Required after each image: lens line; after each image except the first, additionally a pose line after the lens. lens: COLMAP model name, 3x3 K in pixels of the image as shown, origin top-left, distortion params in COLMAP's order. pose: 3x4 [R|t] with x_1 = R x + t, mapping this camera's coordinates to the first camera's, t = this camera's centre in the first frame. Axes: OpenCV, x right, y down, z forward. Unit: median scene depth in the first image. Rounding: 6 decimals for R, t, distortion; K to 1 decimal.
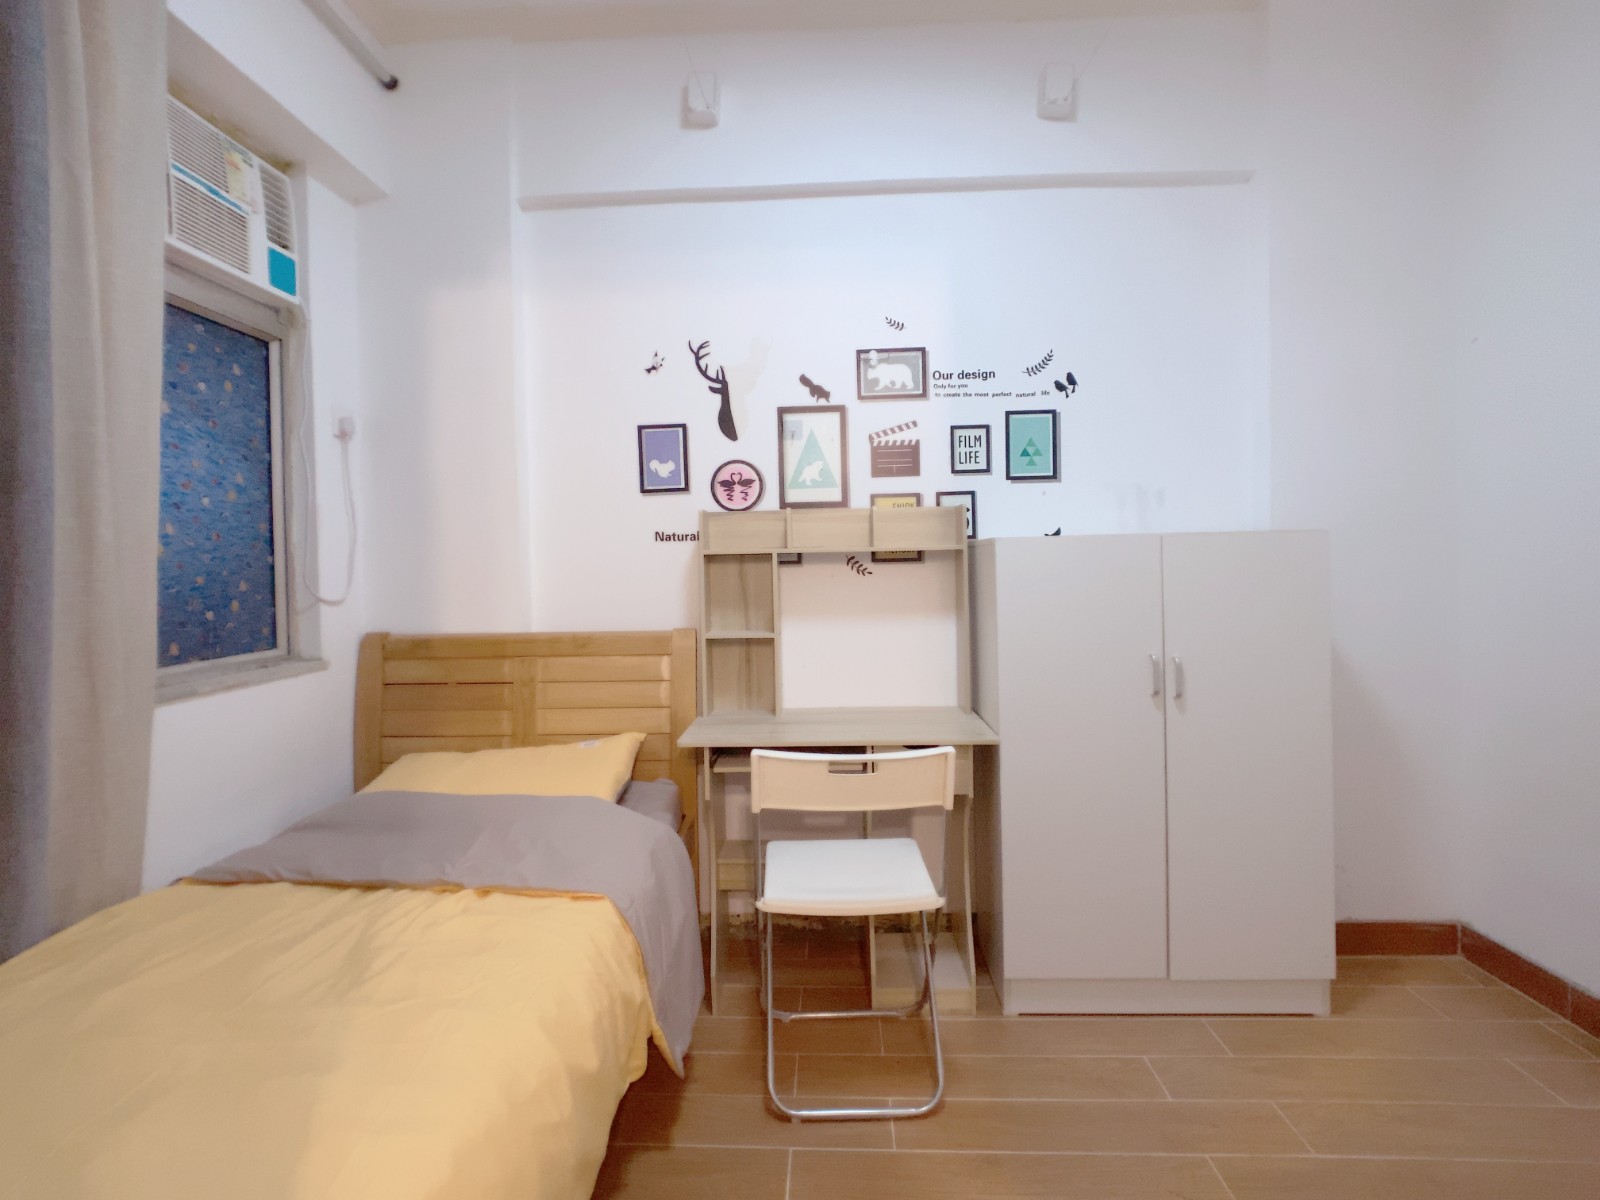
lens RADIAL K [[799.7, 0, 793.0], [0, 799.7, 568.5], [0, 0, 1]] dist [0.003318, -0.000058]
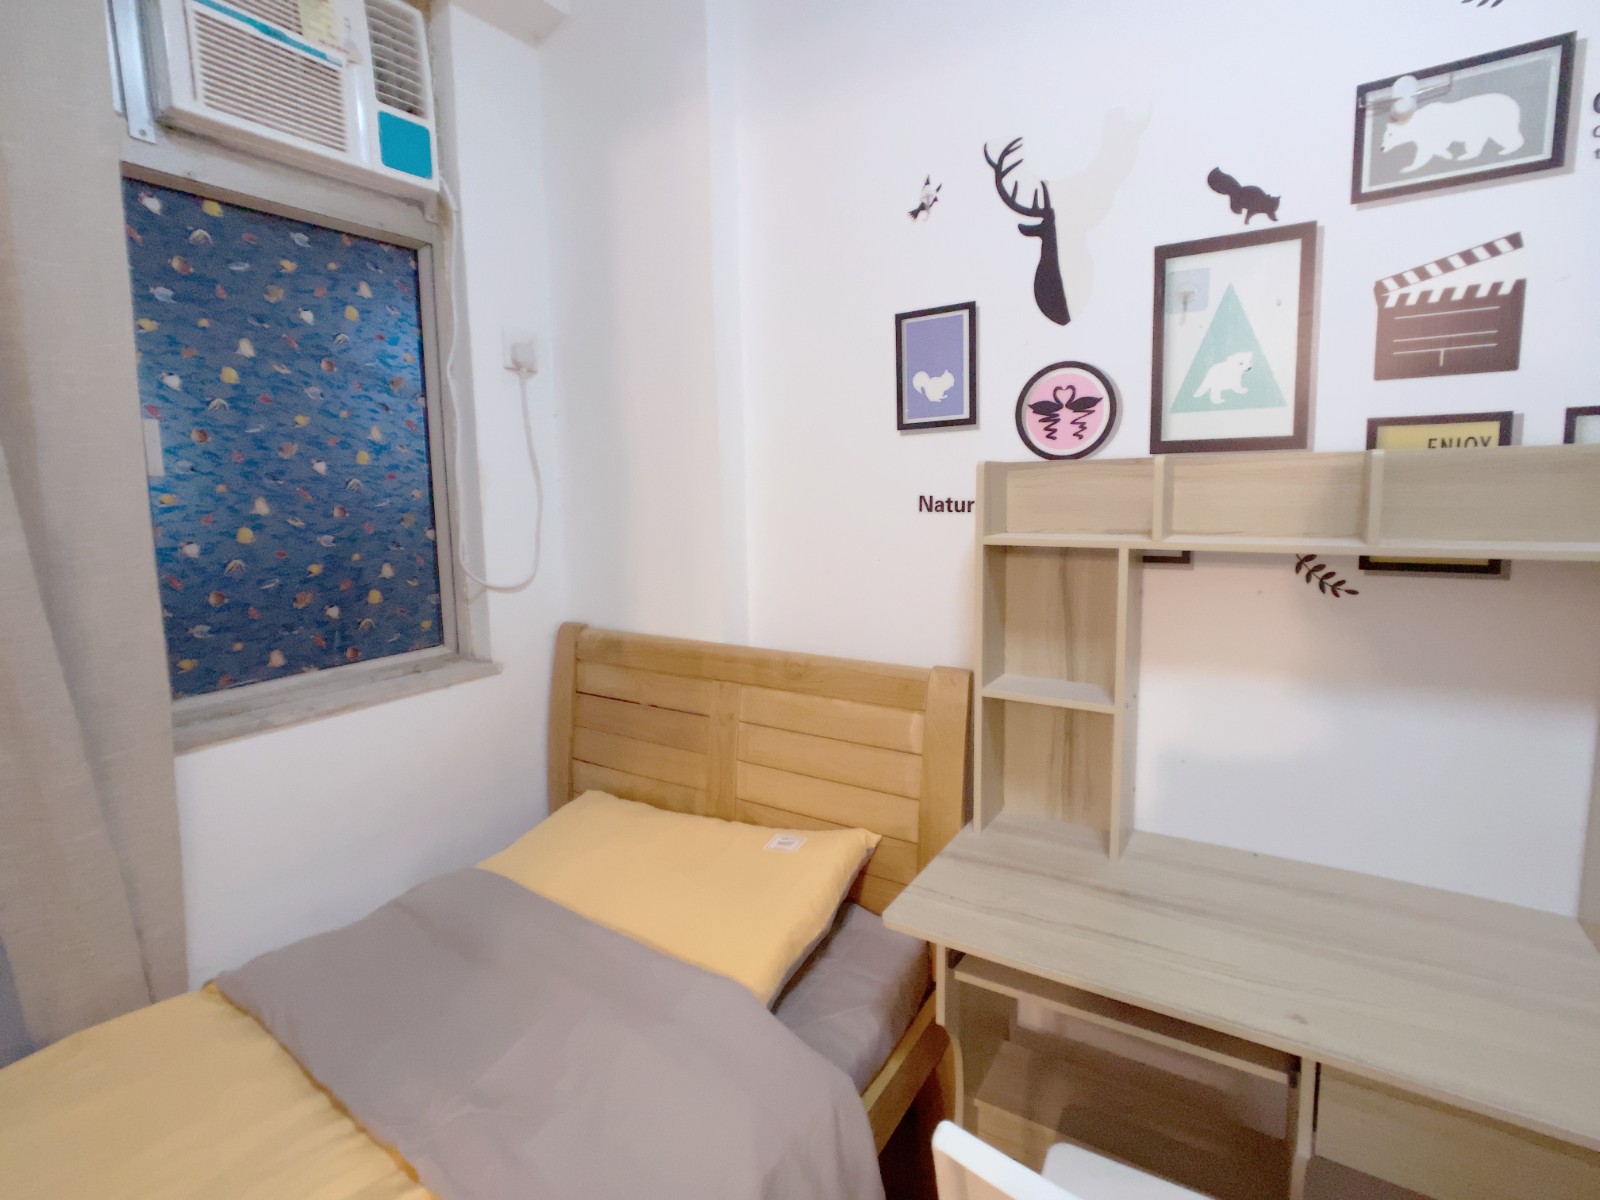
lens RADIAL K [[789.5, 0, 791.8], [0, 789.5, 576.9], [0, 0, 1]] dist [-0.030243, 0.015360]
pose [[0.864545, 0.062409, -0.498665, 0.040863], [-0.003012, 0.992885, 0.119040, -0.056094], [0.502546, -0.101414, 0.858582, 0.452642]]
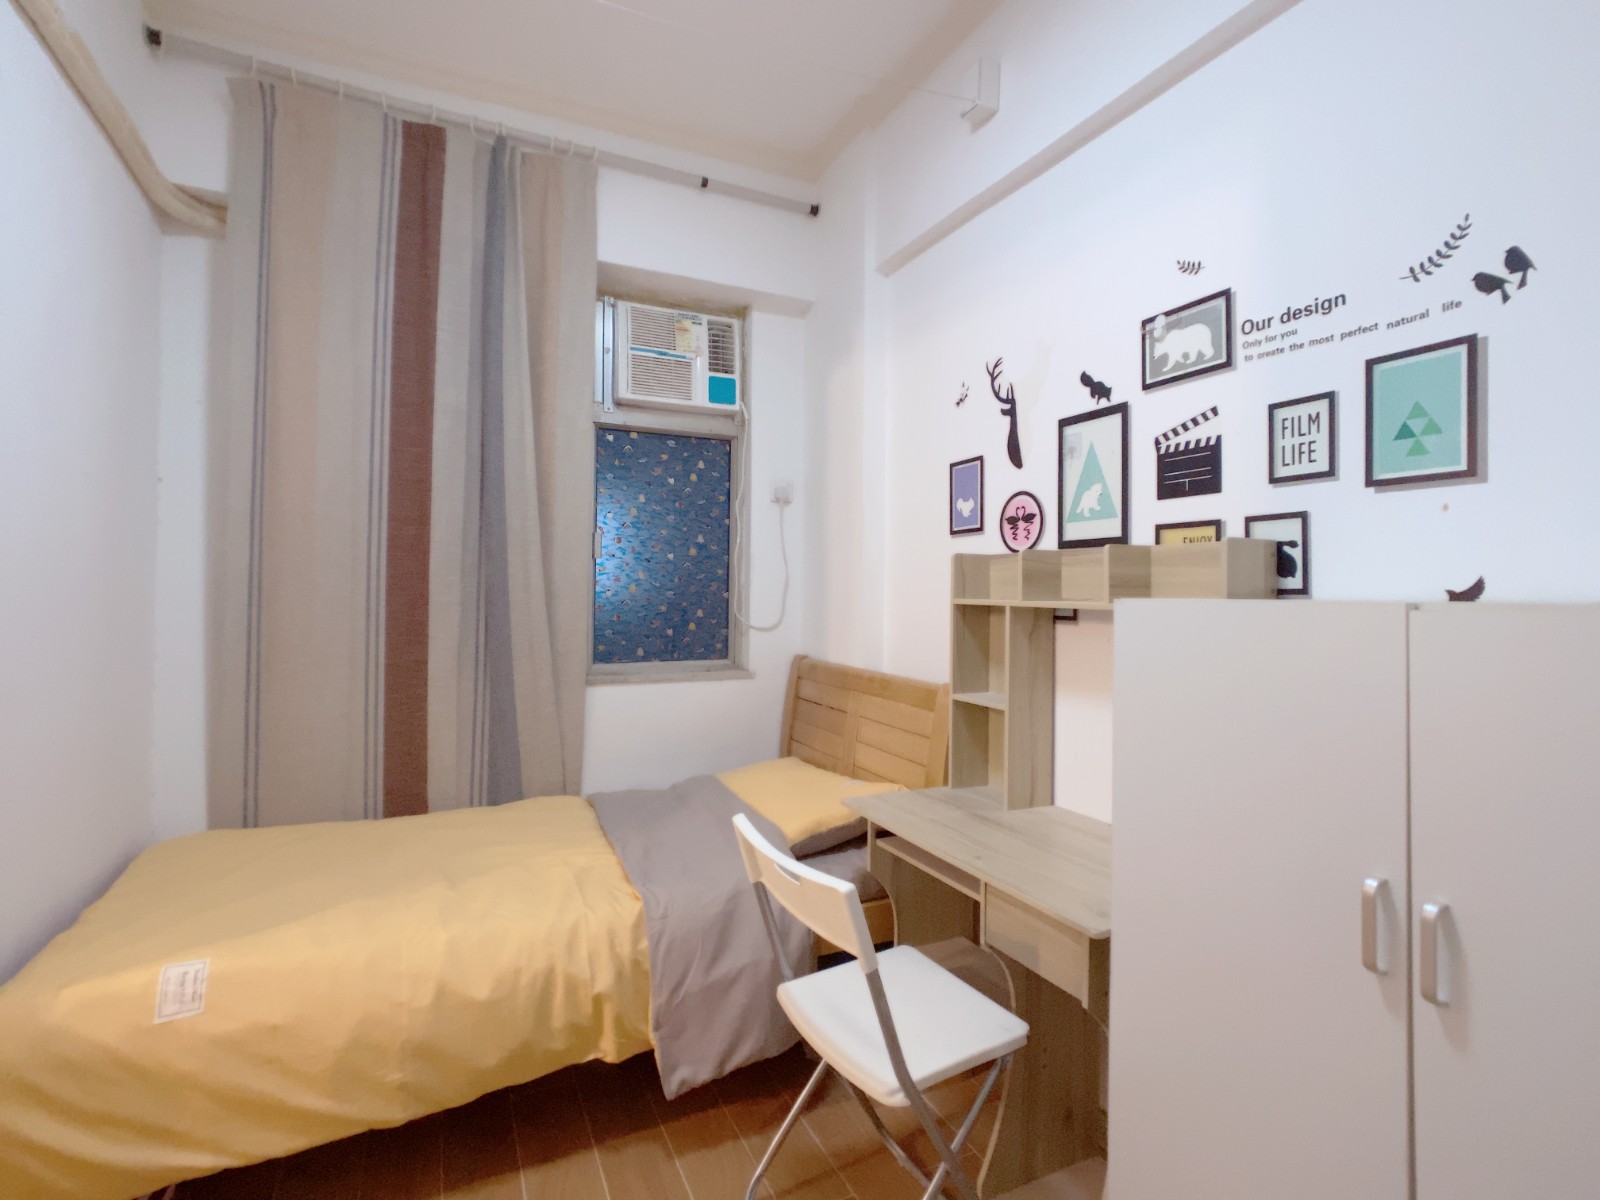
lens RADIAL K [[785.4, 0, 794.1], [0, 785.4, 576.1], [0, 0, 1]] dist [-0.018276, 0.000550]
pose [[0.461070, 0.010241, -0.887305, 0.551759], [-0.027634, 0.999614, -0.002822, -0.038960], [0.886933, 0.025821, 0.461175, 0.419886]]
